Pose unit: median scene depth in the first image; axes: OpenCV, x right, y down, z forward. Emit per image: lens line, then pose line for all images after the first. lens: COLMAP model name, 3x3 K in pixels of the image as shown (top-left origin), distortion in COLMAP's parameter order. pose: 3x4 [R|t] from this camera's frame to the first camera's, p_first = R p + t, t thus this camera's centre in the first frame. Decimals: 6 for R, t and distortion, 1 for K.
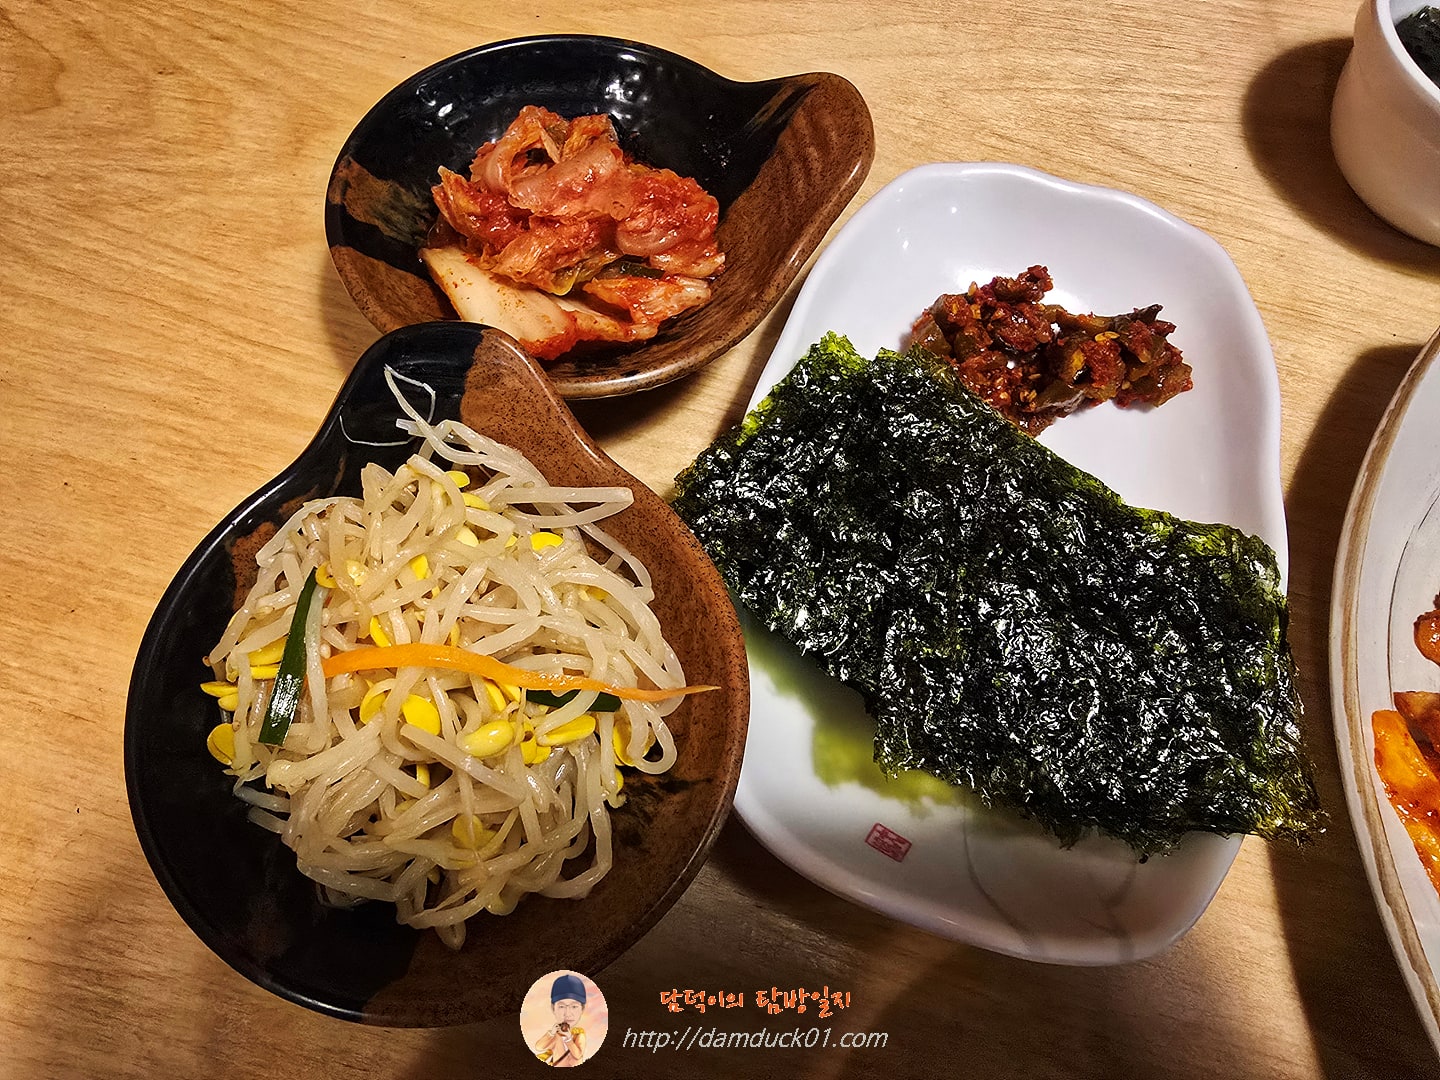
lens RADIAL K [[972.5, 0, 630.8], [0, 972.5, 541.6], [0, 0, 1]] dist [0.000794, -0.005251]
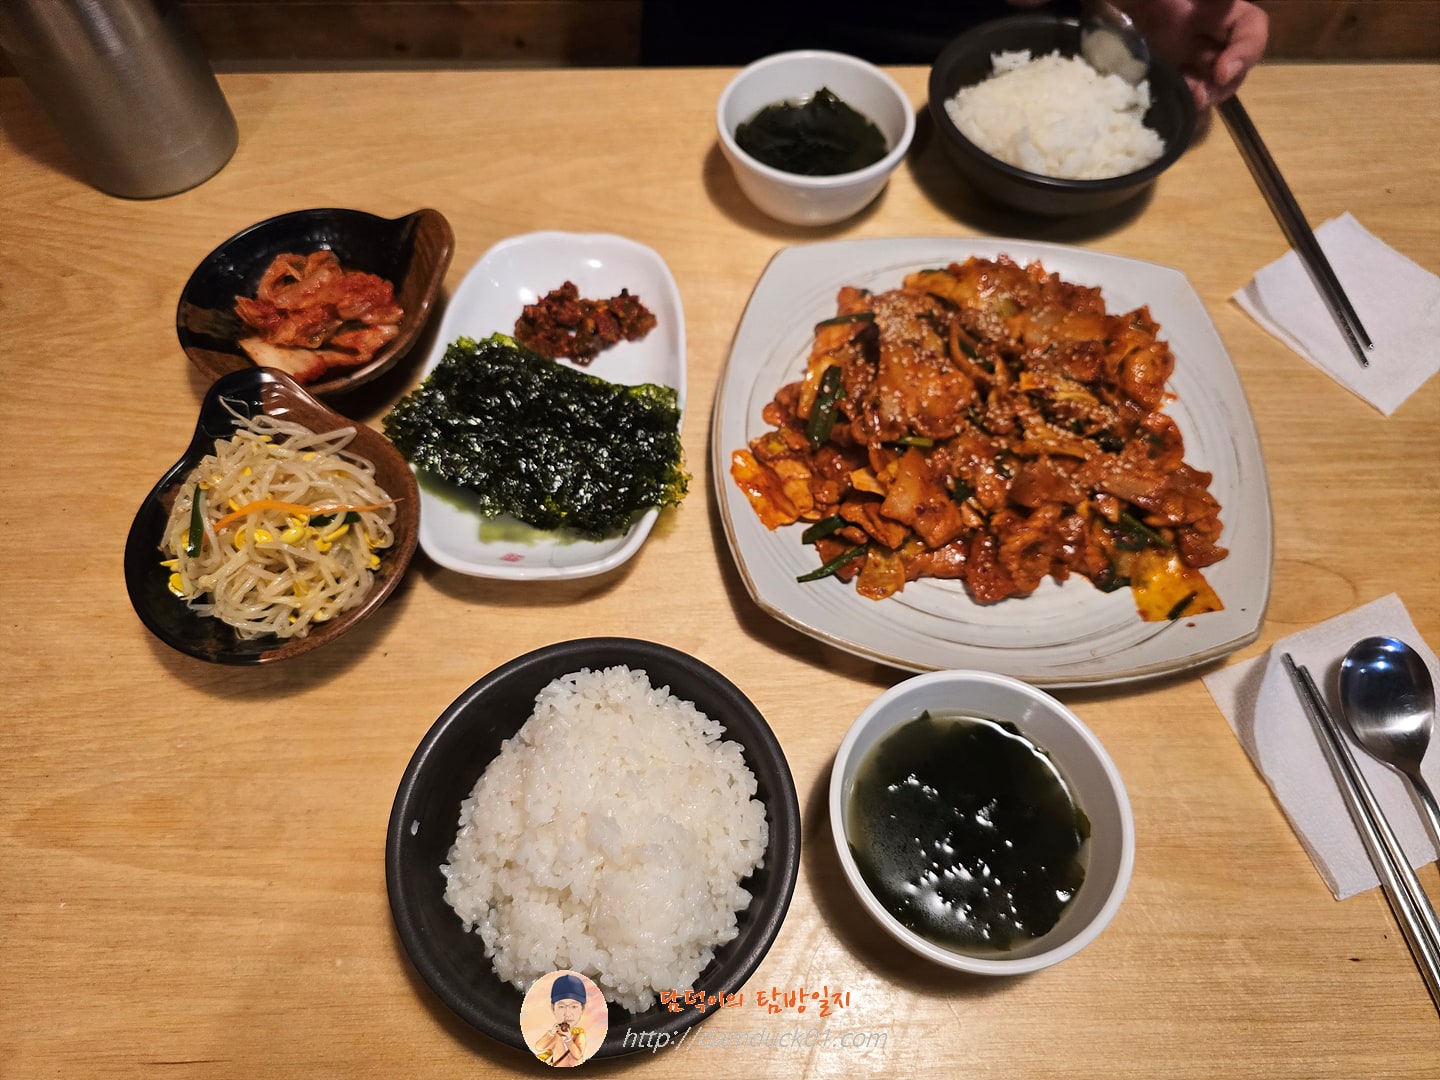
lens RADIAL K [[959.0, 0, 720.0], [0, 959.0, 540.0], [0, 0, 1]] dist [0.002736, -0.005752]
pose [[0.963848, -0.239469, 0.116843, 0.375472], [0.245371, 0.968651, -0.038840, 0.371378], [-0.103879, 0.066105, 0.992391, -0.902143]]
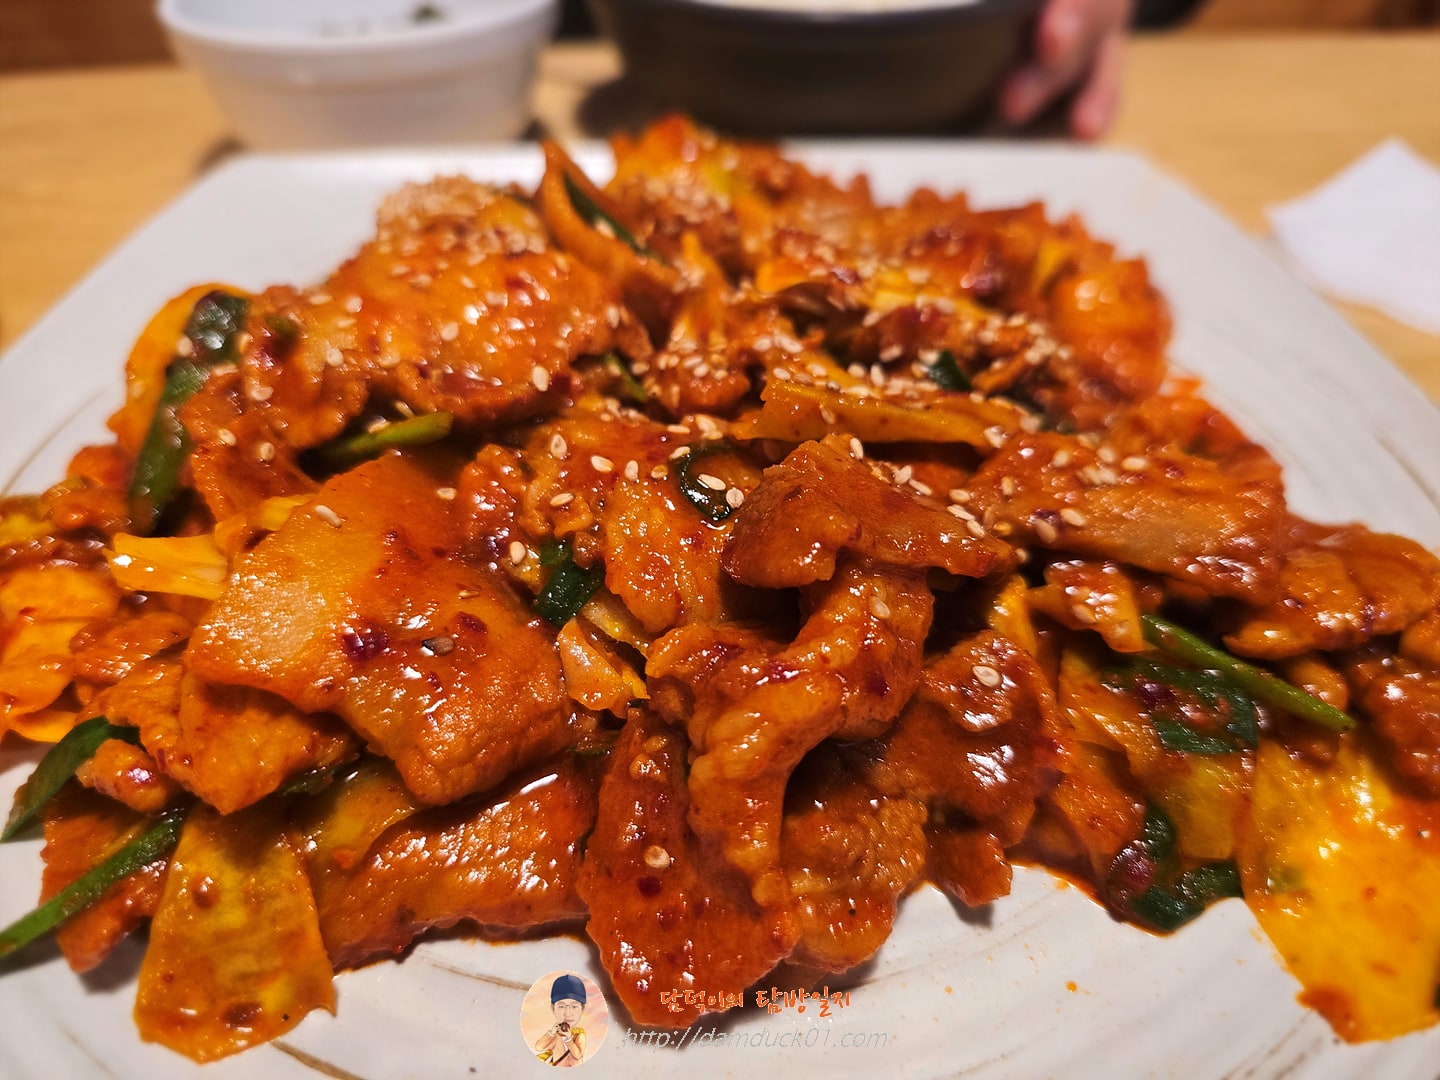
lens RADIAL K [[1036.0, 0, 720.0], [0, 1036.0, 540.0], [0, 0, 1]] dist [-0.048042, -0.003709]
pose [[0.928992, -0.240217, 0.281550, 0.929594], [0.331408, 0.878578, -0.343903, 0.498188], [-0.164752, 0.412790, 0.895802, 0.245196]]
